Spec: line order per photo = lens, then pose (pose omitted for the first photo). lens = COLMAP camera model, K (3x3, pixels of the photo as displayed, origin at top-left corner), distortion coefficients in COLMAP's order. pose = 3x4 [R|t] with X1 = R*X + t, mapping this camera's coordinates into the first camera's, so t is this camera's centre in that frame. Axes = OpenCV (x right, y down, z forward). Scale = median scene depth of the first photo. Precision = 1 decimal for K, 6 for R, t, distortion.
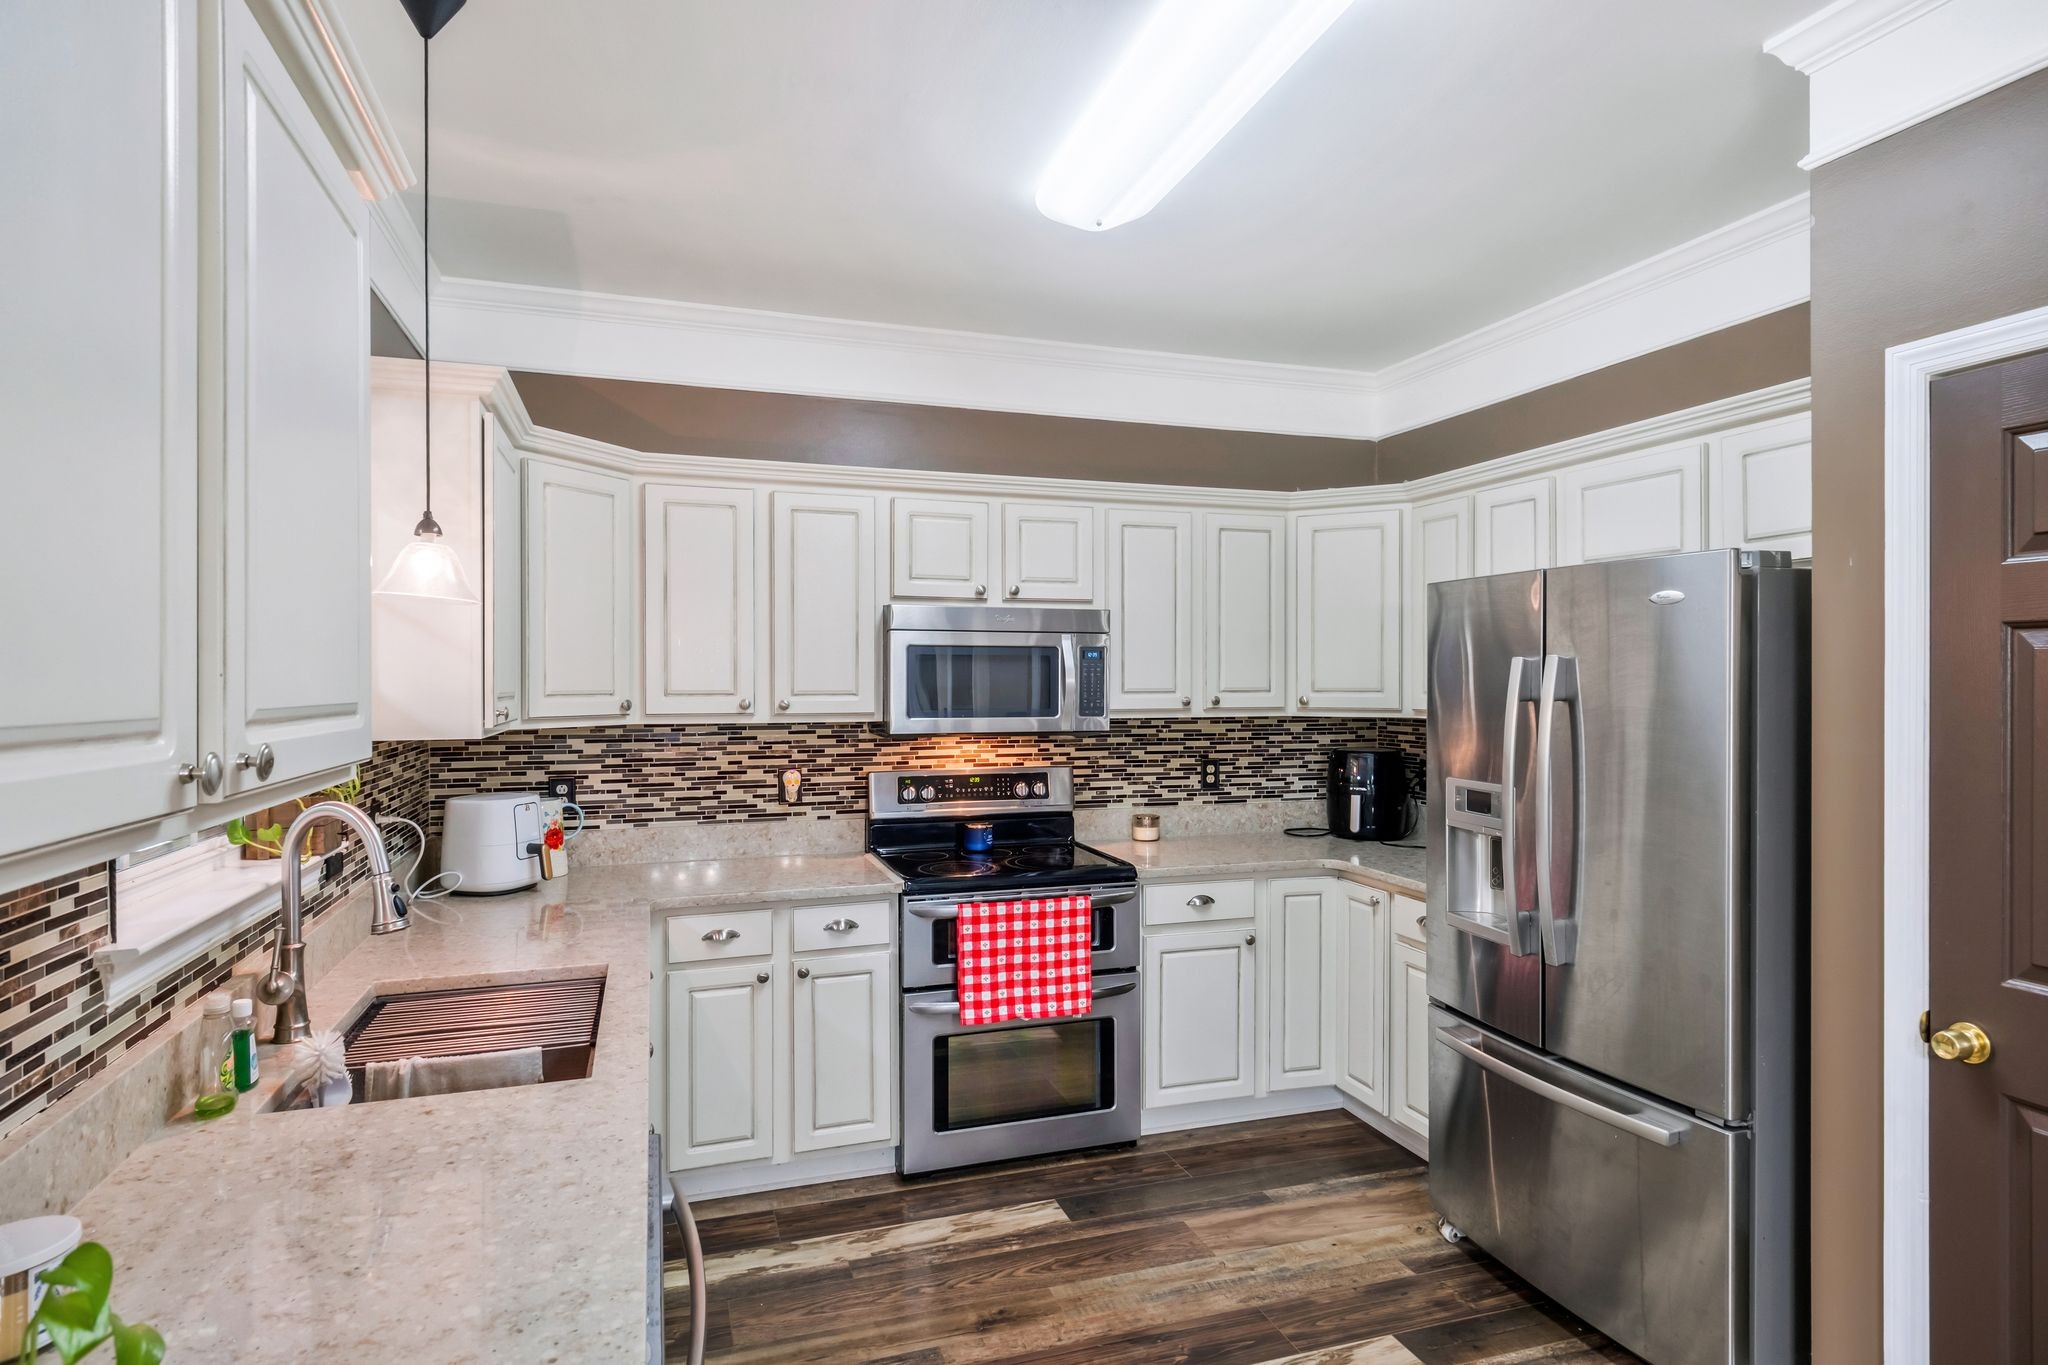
lens RADIAL K [[1097.1, 0, 1023.8], [0, 1097.1, 679.7], [0, 0, 1]] dist [0.012535, -0.004887]
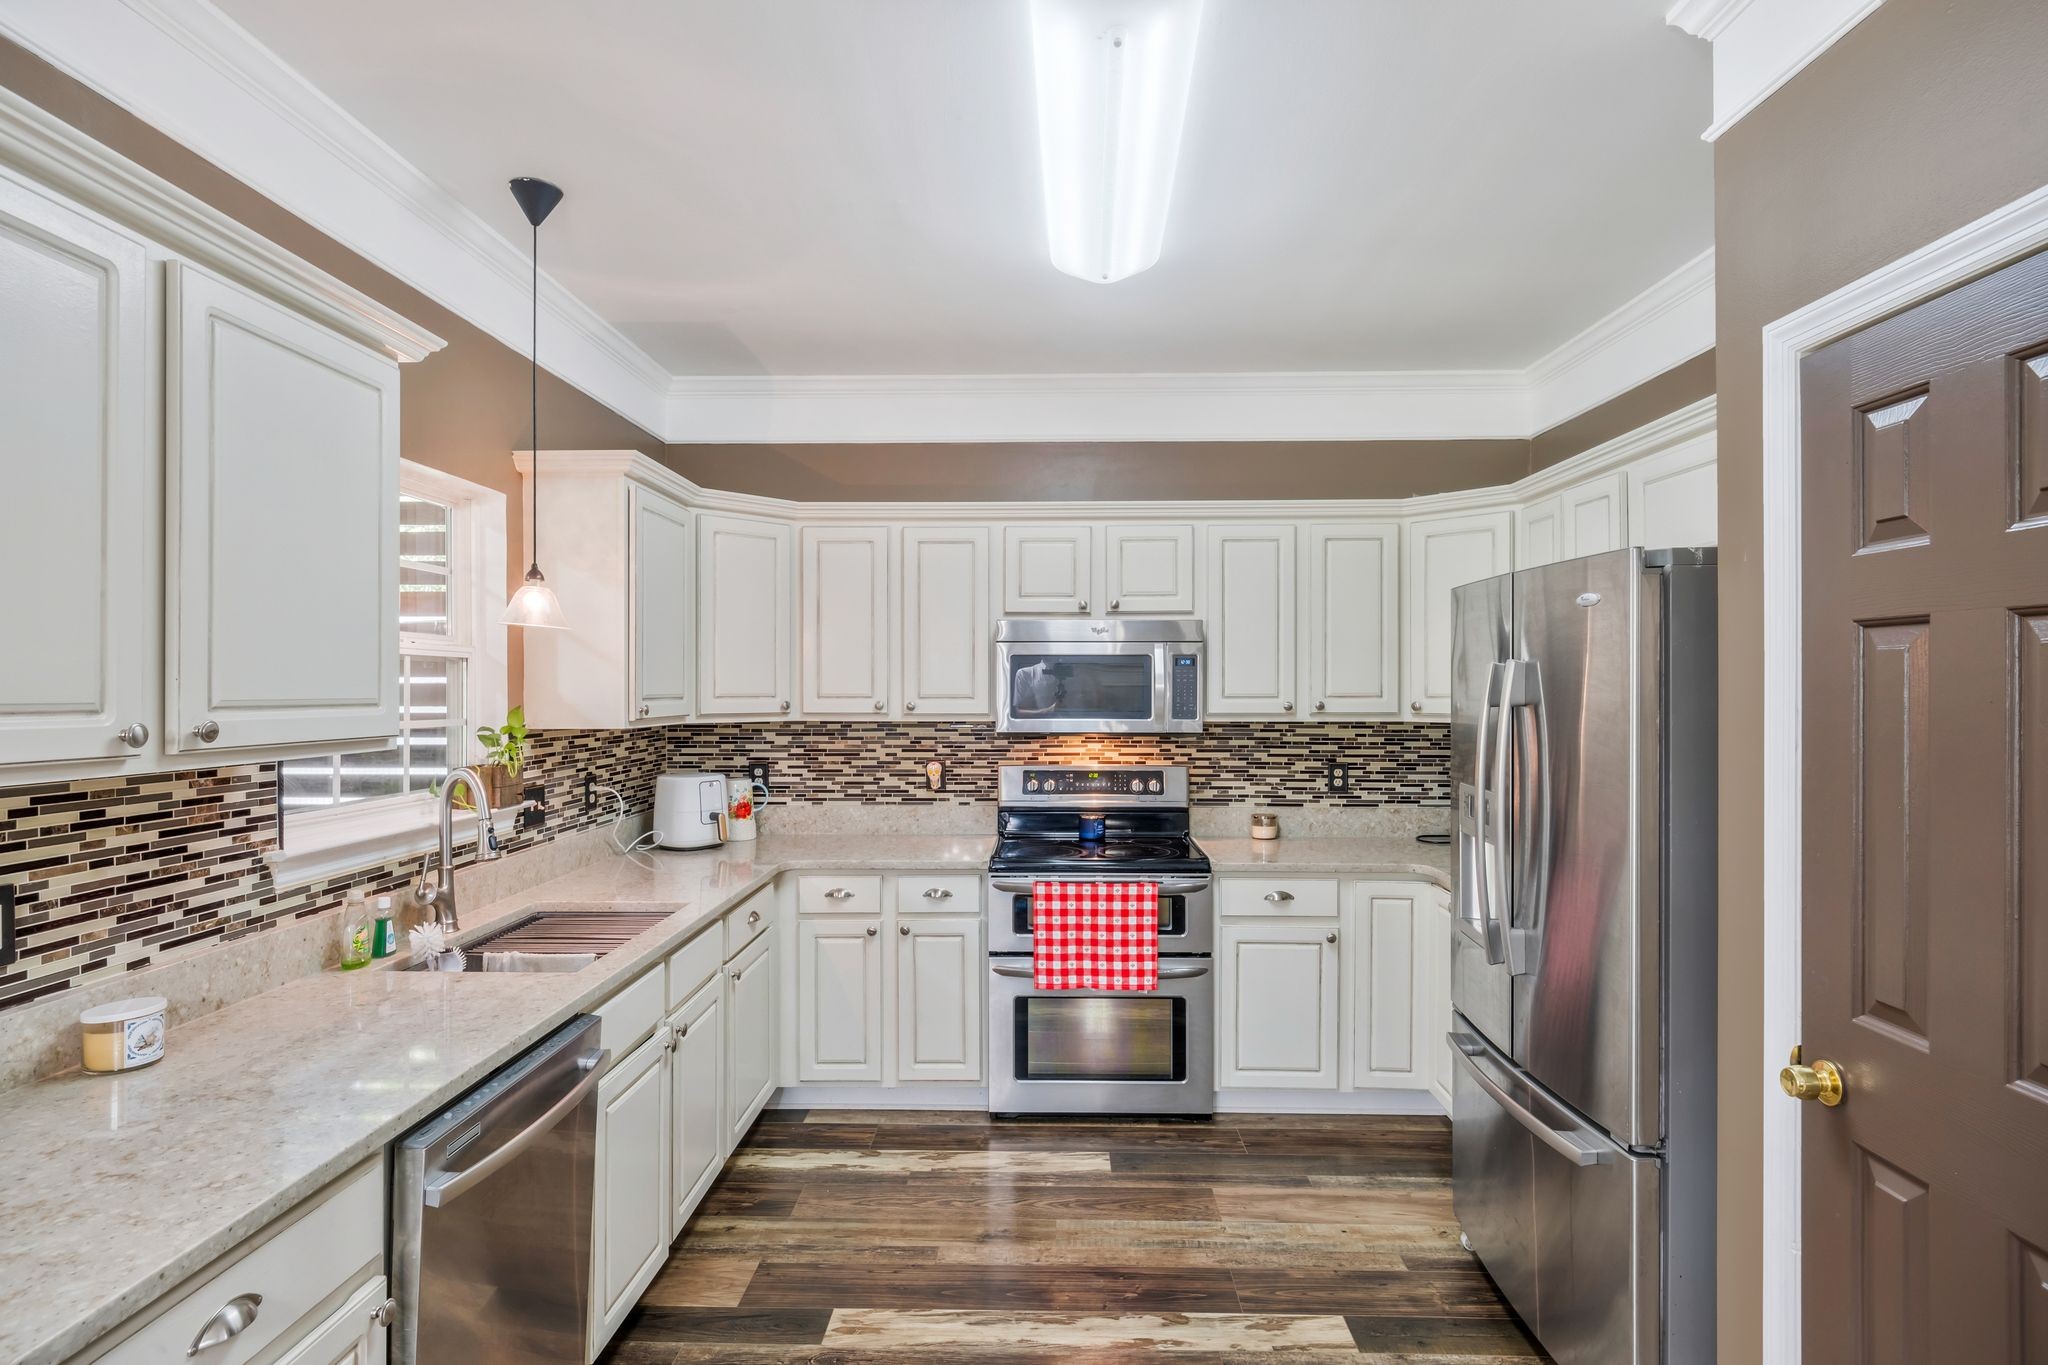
lens RADIAL K [[1035.5, 0, 1024.2], [0, 1035.5, 685.2], [0, 0, 1]] dist [-0.003444, -0.004046]
pose [[0.940868, 0.000507, -0.338773, 0.300055], [-0.000989, 0.999999, -0.001249, 0.001588], [0.338772, 0.001510, 0.940867, -0.013933]]
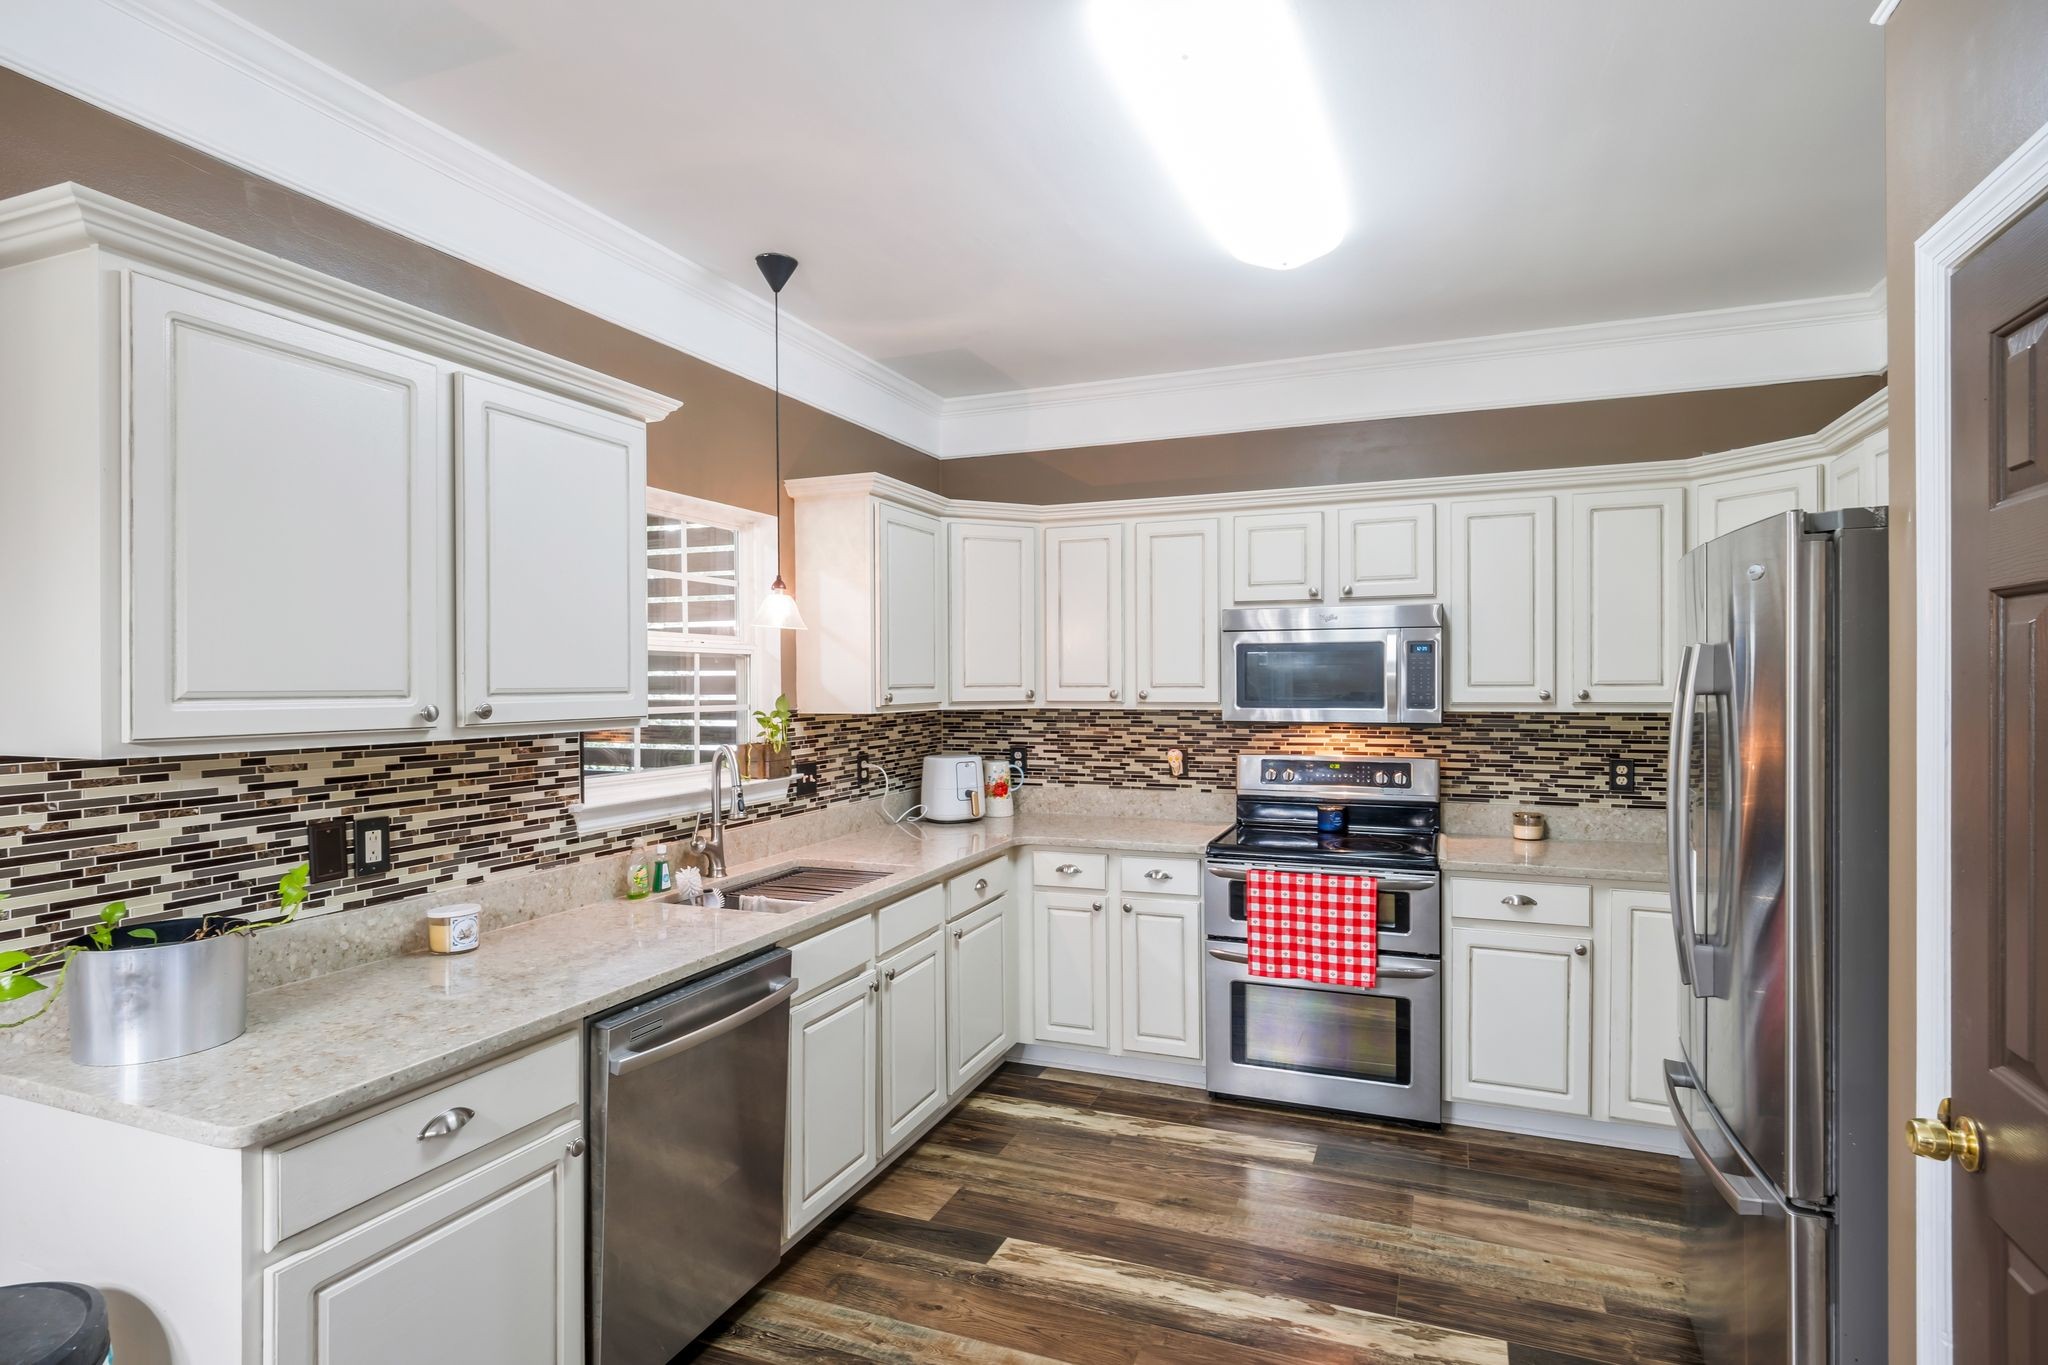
lens RADIAL K [[1035.5, 0, 1027.5], [0, 1035.5, 686.5], [0, 0, 1]] dist [-0.003444, -0.004046]
pose [[0.764488, 0.002425, -0.644634, 0.470376], [0.004243, 0.999952, 0.008794, 0.002766], [0.644624, -0.009458, 0.764441, 0.025177]]
